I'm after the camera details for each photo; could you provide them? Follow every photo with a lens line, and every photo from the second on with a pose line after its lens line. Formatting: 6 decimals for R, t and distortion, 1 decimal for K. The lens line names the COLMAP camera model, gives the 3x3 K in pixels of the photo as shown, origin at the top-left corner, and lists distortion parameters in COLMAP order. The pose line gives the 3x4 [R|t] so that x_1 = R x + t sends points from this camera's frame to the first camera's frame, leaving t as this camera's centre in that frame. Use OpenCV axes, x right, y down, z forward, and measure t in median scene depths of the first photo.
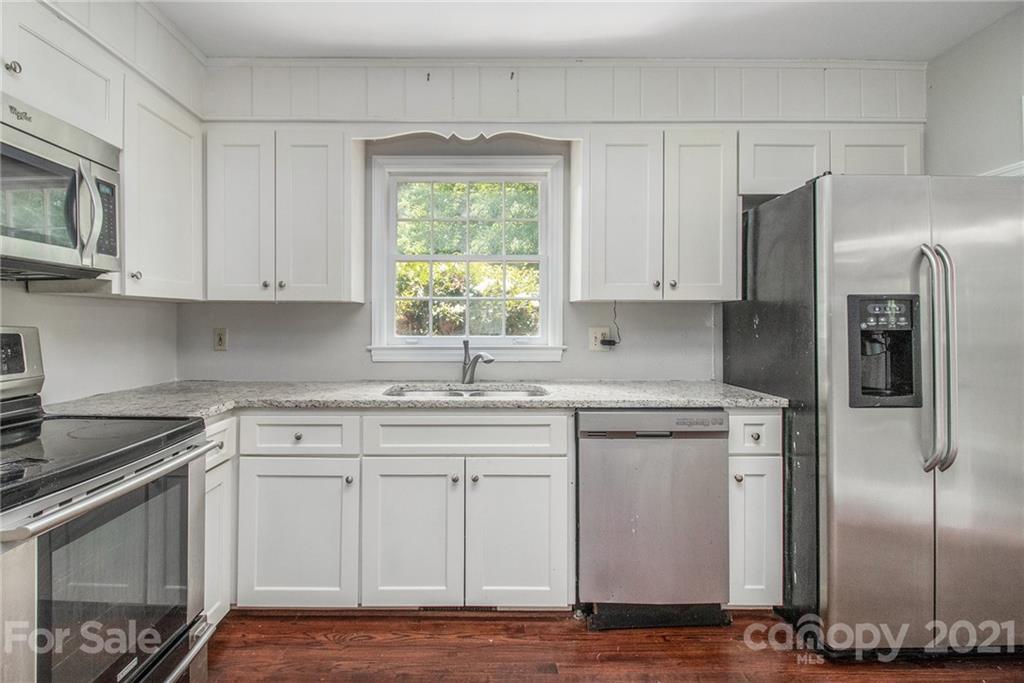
lens RADIAL K [[470.2, 0, 510.6], [0, 470.2, 329.8], [0, 0, 1]] dist [-0.001214, -0.000187]
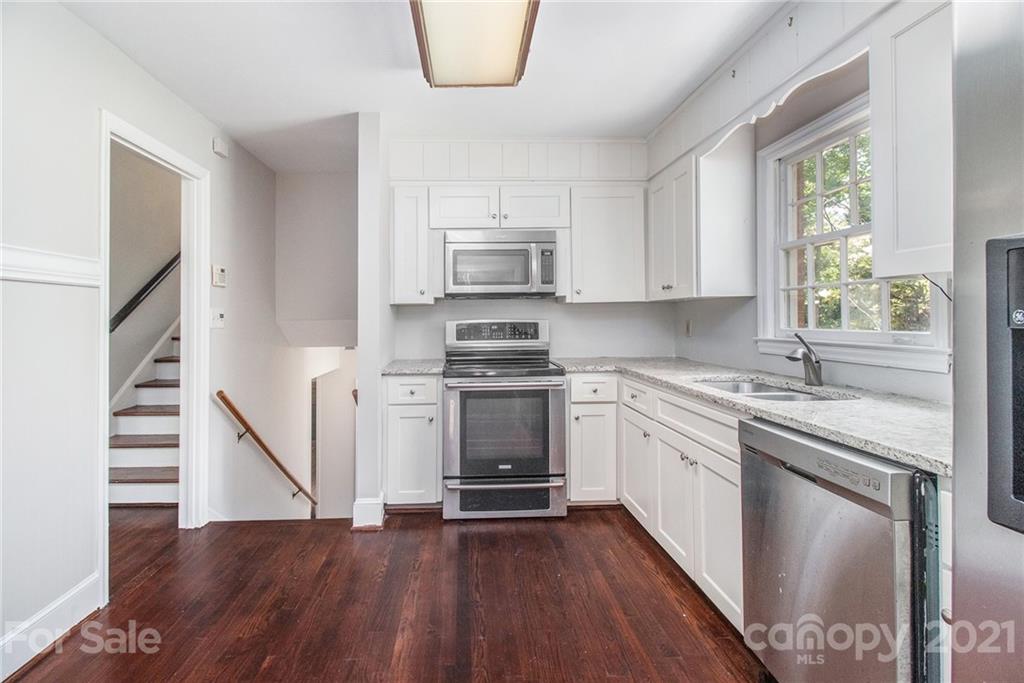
lens RADIAL K [[578.7, 0, 512.4], [0, 578.7, 309.5], [0, 0, 1]] dist [-0.000359, 0.000024]
pose [[0.028284, -0.011849, -0.999530, 1.198232], [0.001859, 0.999929, -0.011801, -0.014100], [0.999598, -0.001525, 0.028304, 0.546325]]
